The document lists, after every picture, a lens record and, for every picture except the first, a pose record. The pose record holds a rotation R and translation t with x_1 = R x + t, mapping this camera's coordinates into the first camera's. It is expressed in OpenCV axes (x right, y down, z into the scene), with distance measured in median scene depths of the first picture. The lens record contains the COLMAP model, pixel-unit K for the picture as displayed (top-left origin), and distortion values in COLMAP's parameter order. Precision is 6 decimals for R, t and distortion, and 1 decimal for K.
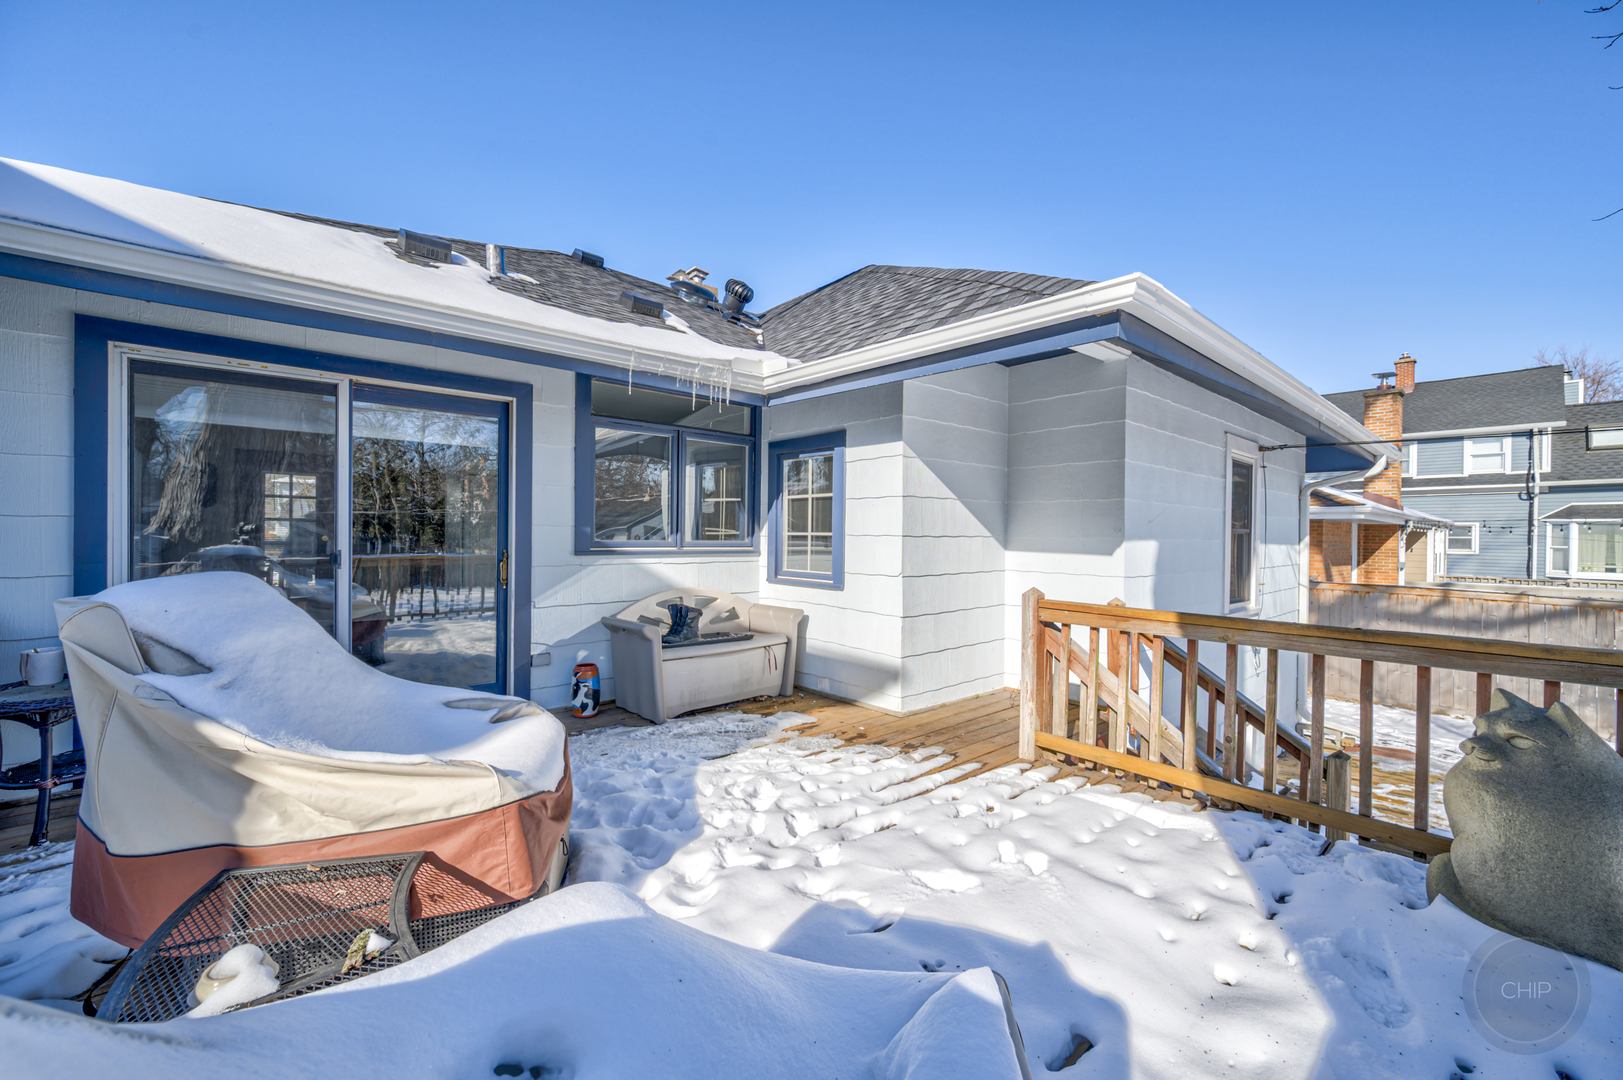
lens RADIAL K [[642.0, 0, 813.3], [0, 642.0, 536.9], [0, 0, 1]] dist [-0.000010, 0.000361]
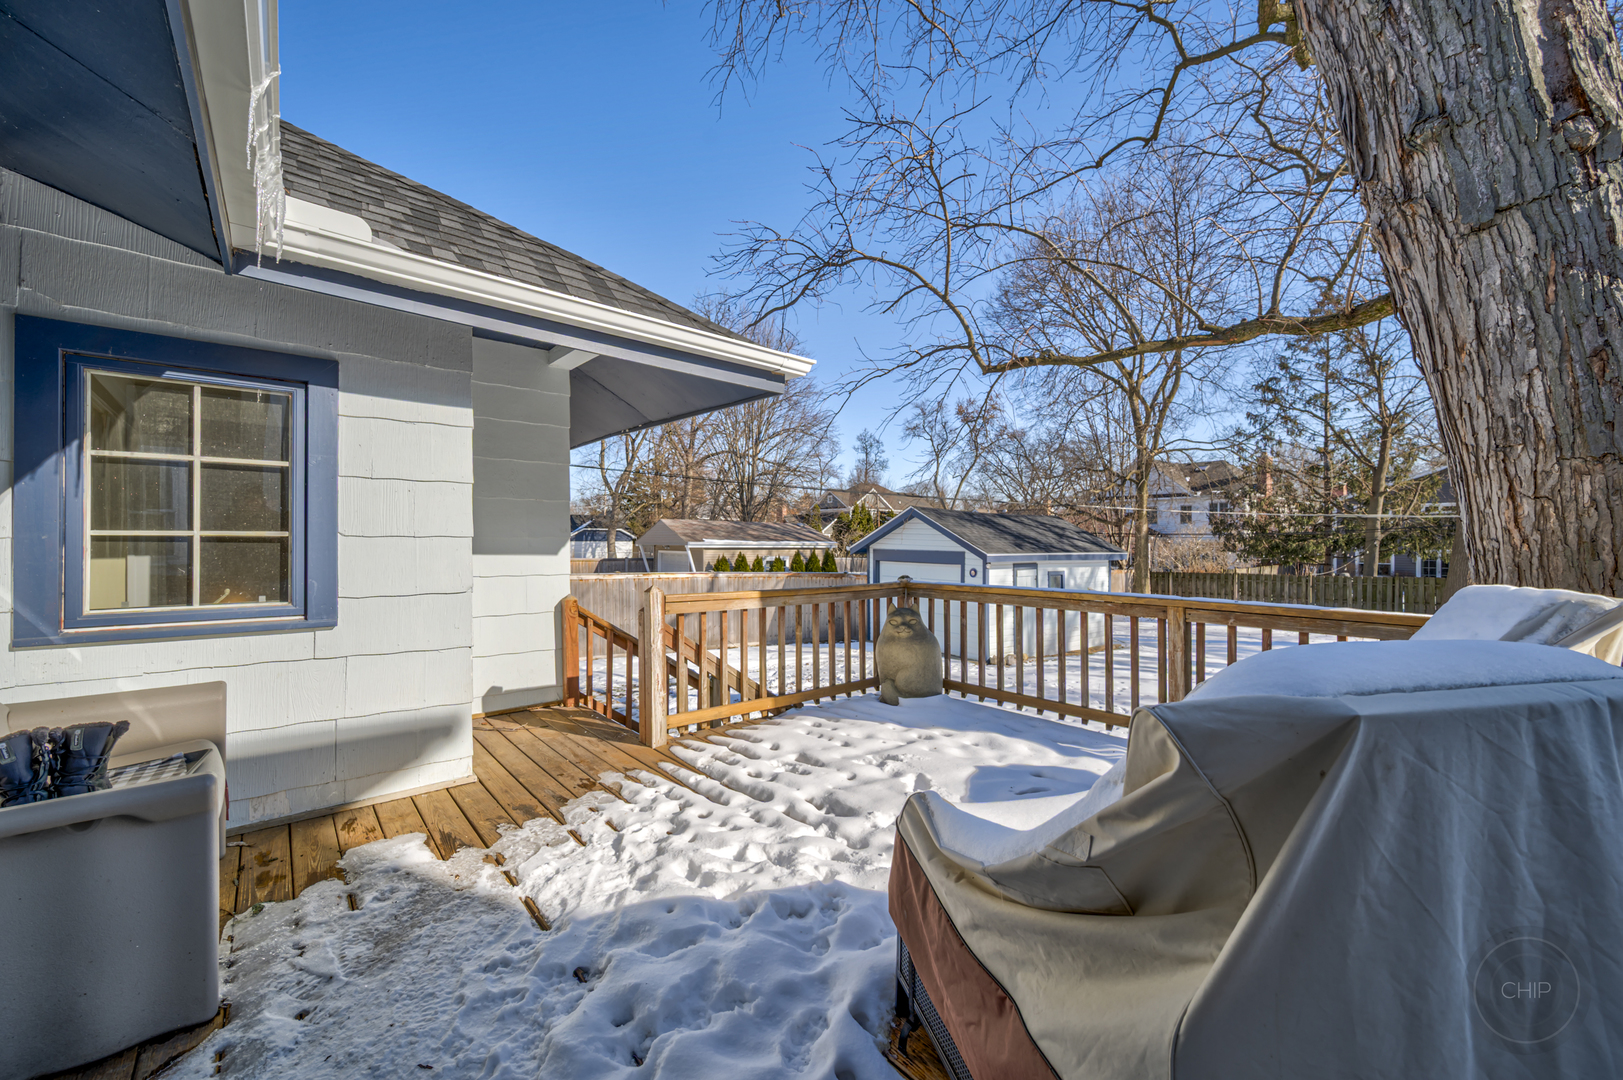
lens RADIAL K [[642.0, 0, 813.3], [0, 642.0, 536.9], [0, 0, 1]] dist [-0.000010, 0.000361]
pose [[0.018099, -0.006532, 0.999815, -0.608077], [-0.001196, 0.999978, 0.006554, -0.007765], [-0.999835, -0.001314, 0.018091, 0.603518]]
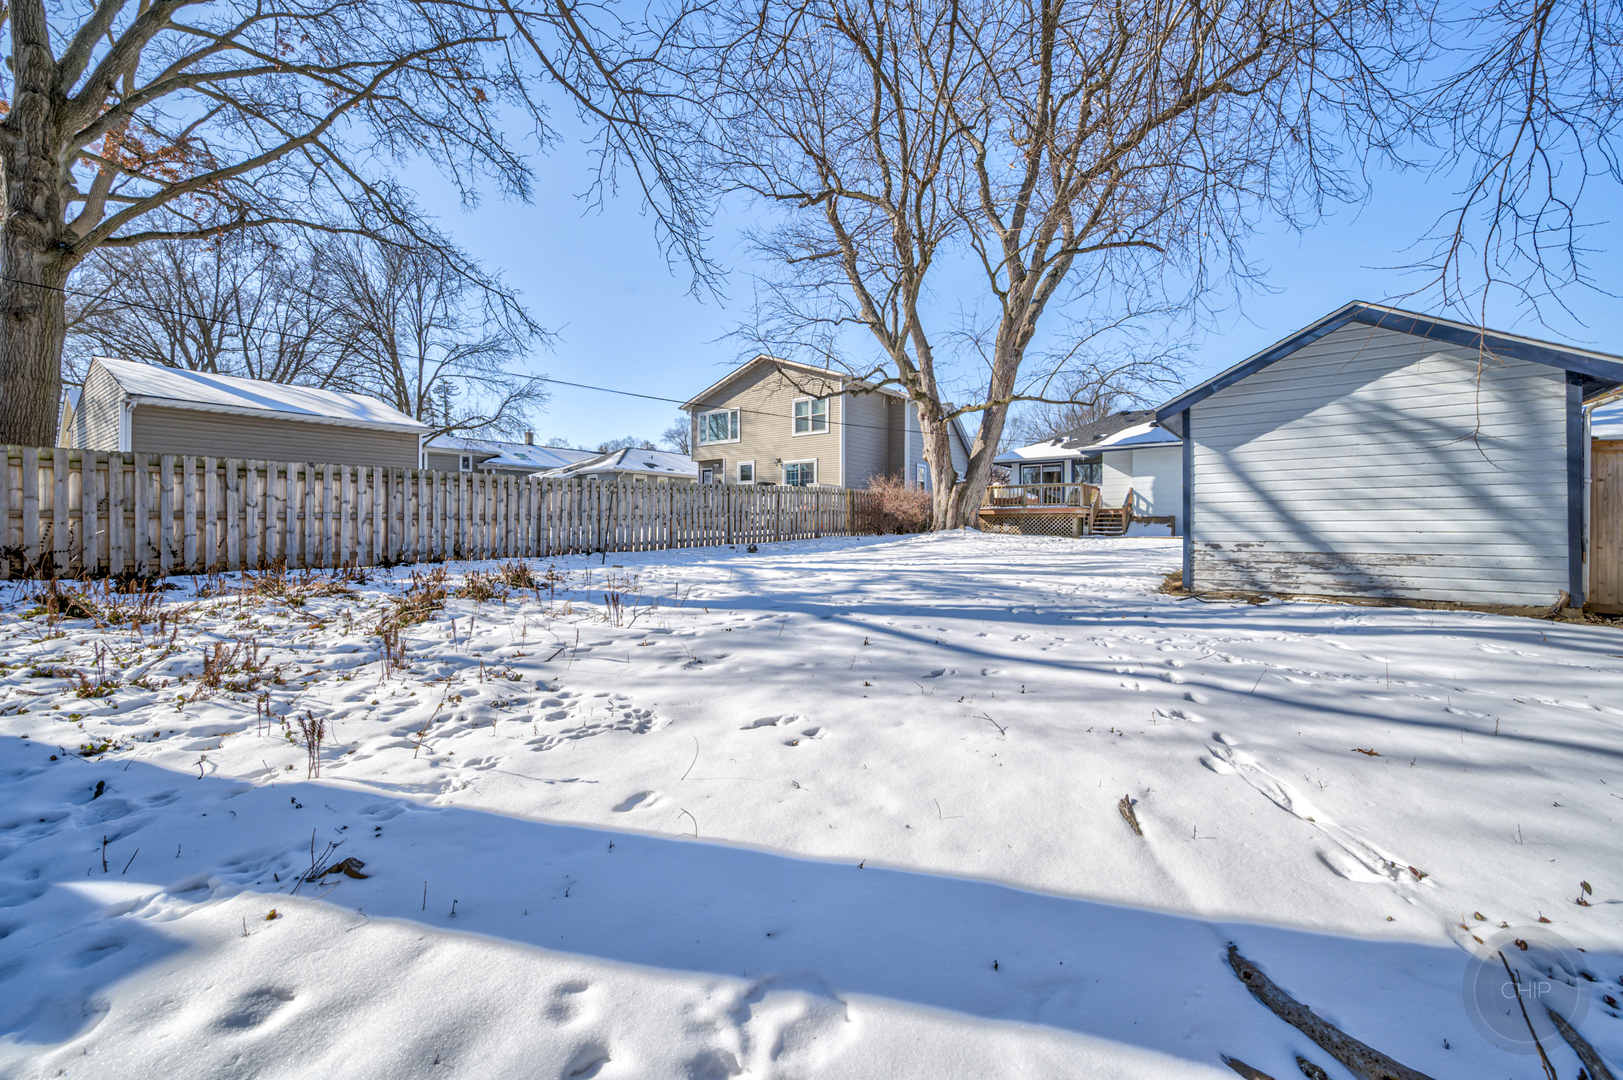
lens RADIAL K [[647.5, 0, 816.8], [0, 647.5, 521.5], [0, 0, 1]] dist [-0.000534, 0.000257]
pose [[0.221820, -0.021445, -0.974852, 5.580811], [-0.002450, 0.999743, -0.022550, 0.553011], [0.975085, 0.007390, 0.221710, -3.018087]]
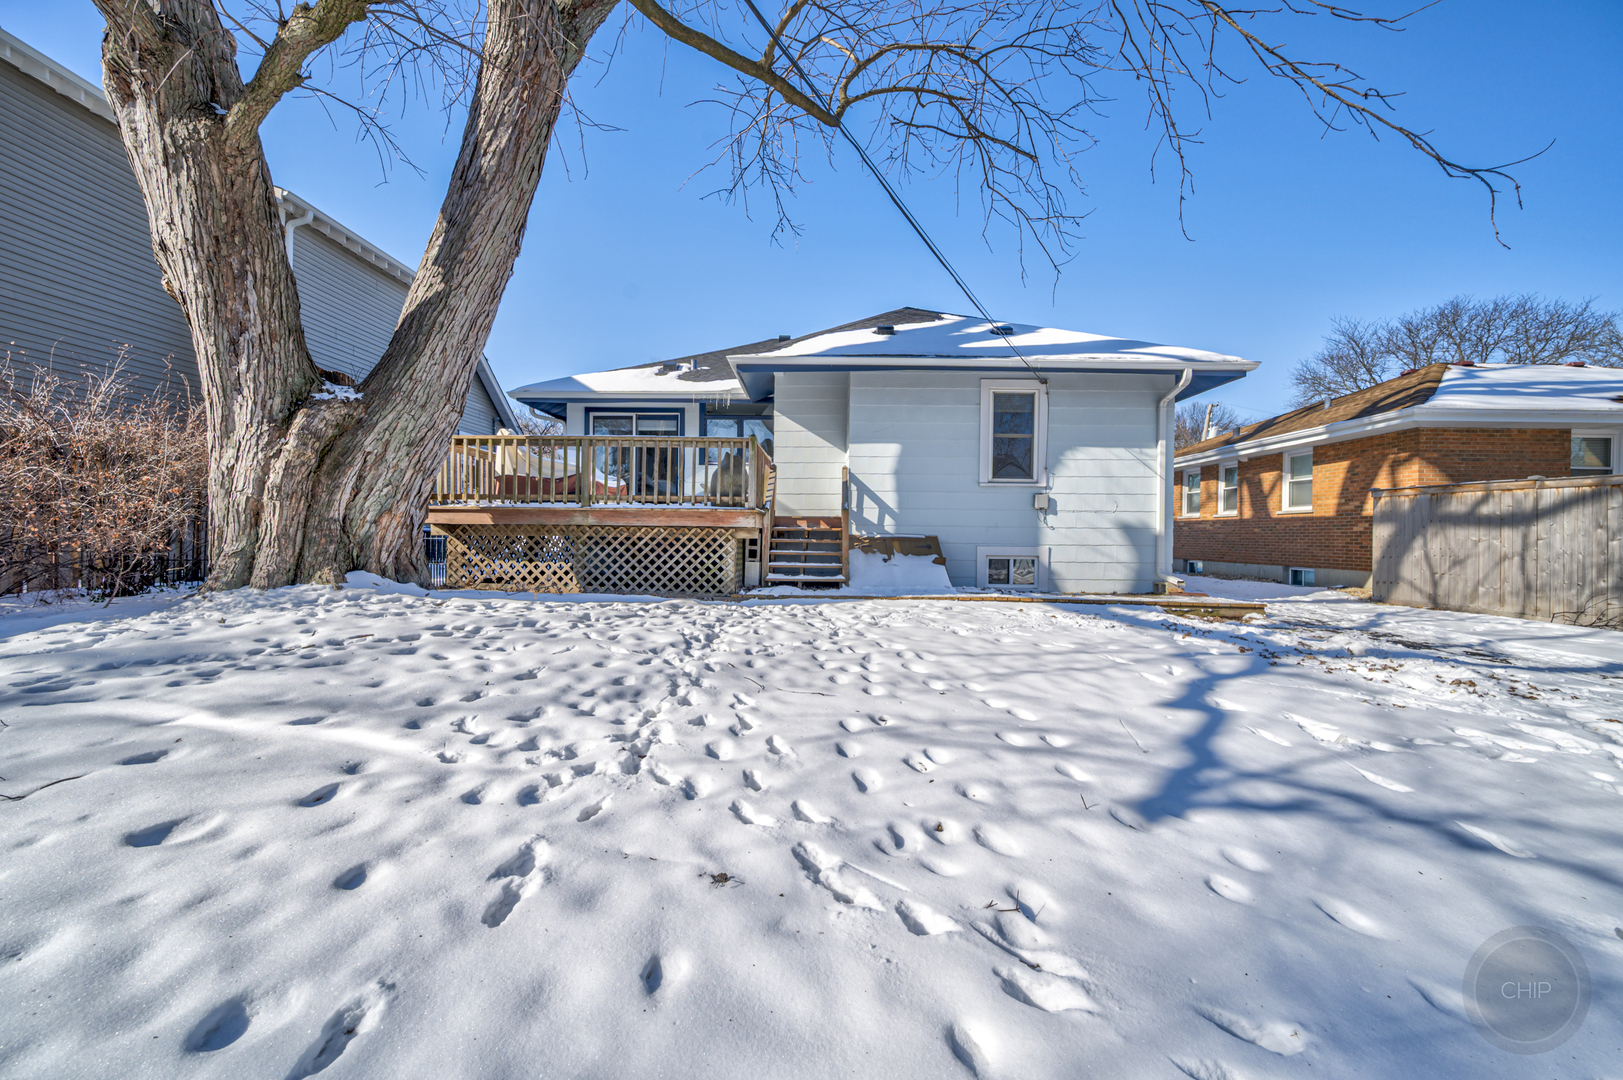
lens RADIAL K [[637.9, 0, 807.2], [0, 637.9, 542.8], [0, 0, 1]] dist [0.000851, 0.000096]
pose [[0.738183, 0.005541, -0.674578, 2.016097], [-0.005382, 0.999983, 0.002325, 0.386795], [0.674579, 0.001914, 0.738200, -0.822268]]
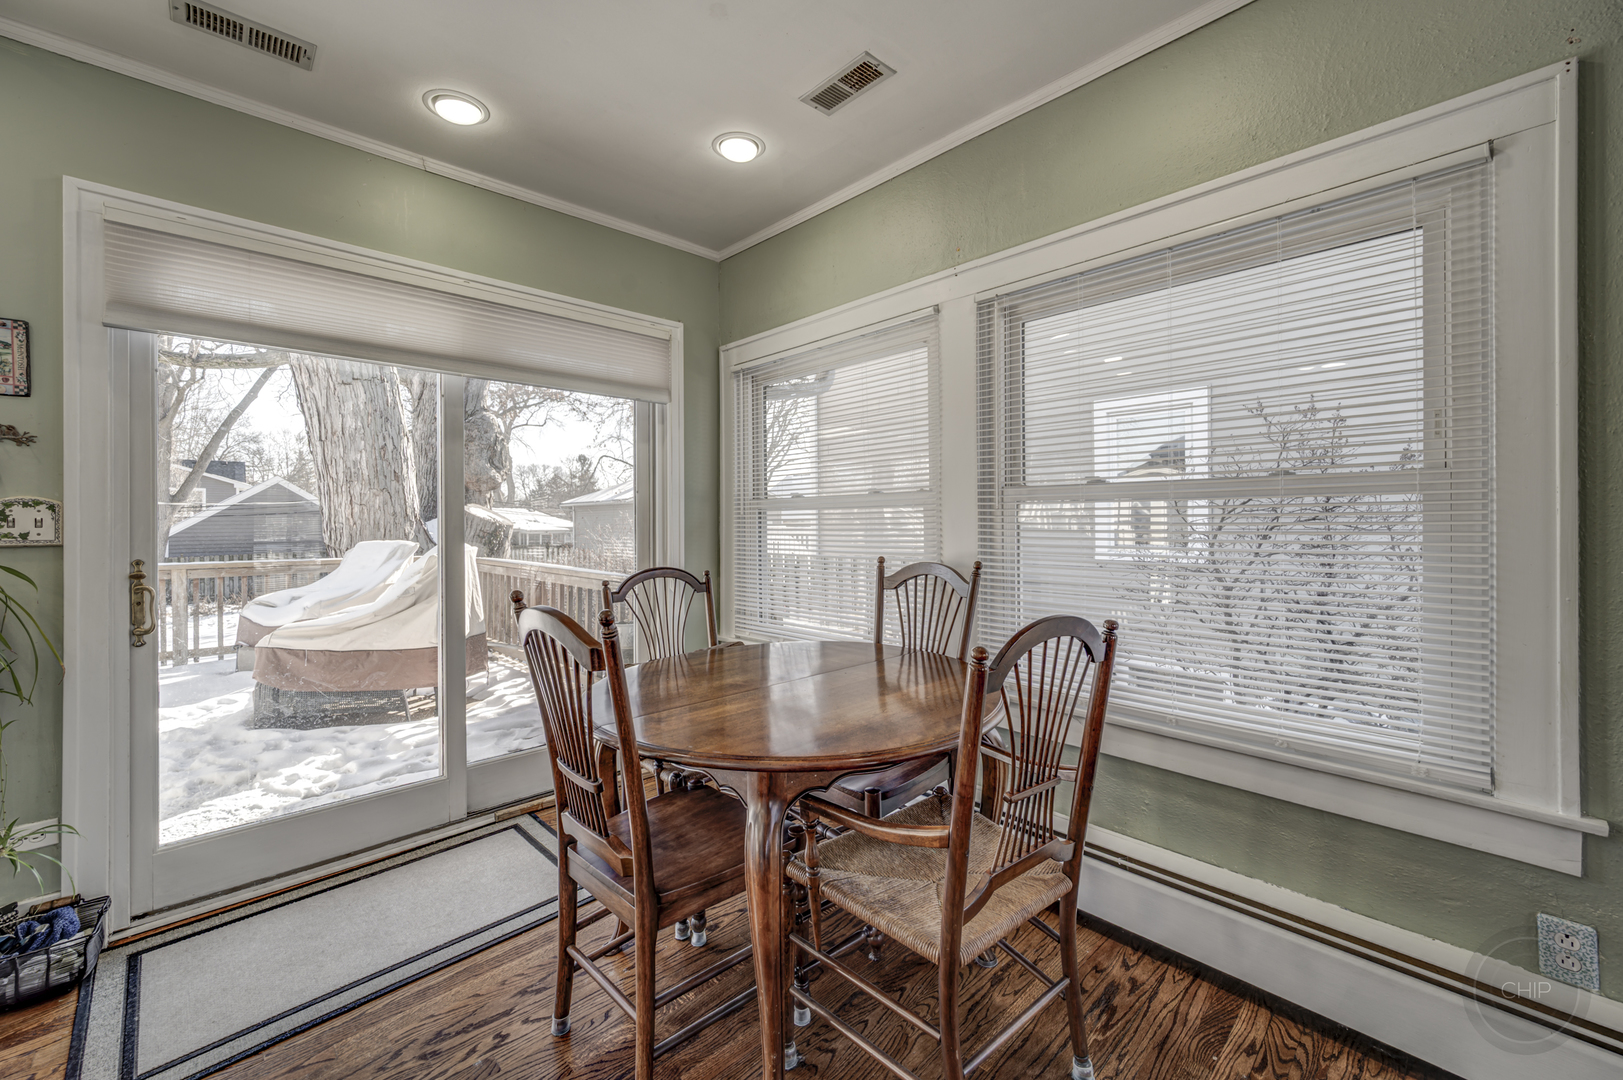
lens RADIAL K [[650.8, 0, 814.5], [0, 650.8, 521.5], [0, 0, 1]] dist [0.000462, 0.000450]
pose [[-0.998963, -0.005980, -0.045144, -0.946131], [-0.006112, 0.999977, 0.002793, -0.015911], [0.045127, 0.003066, -0.998977, 1.487264]]
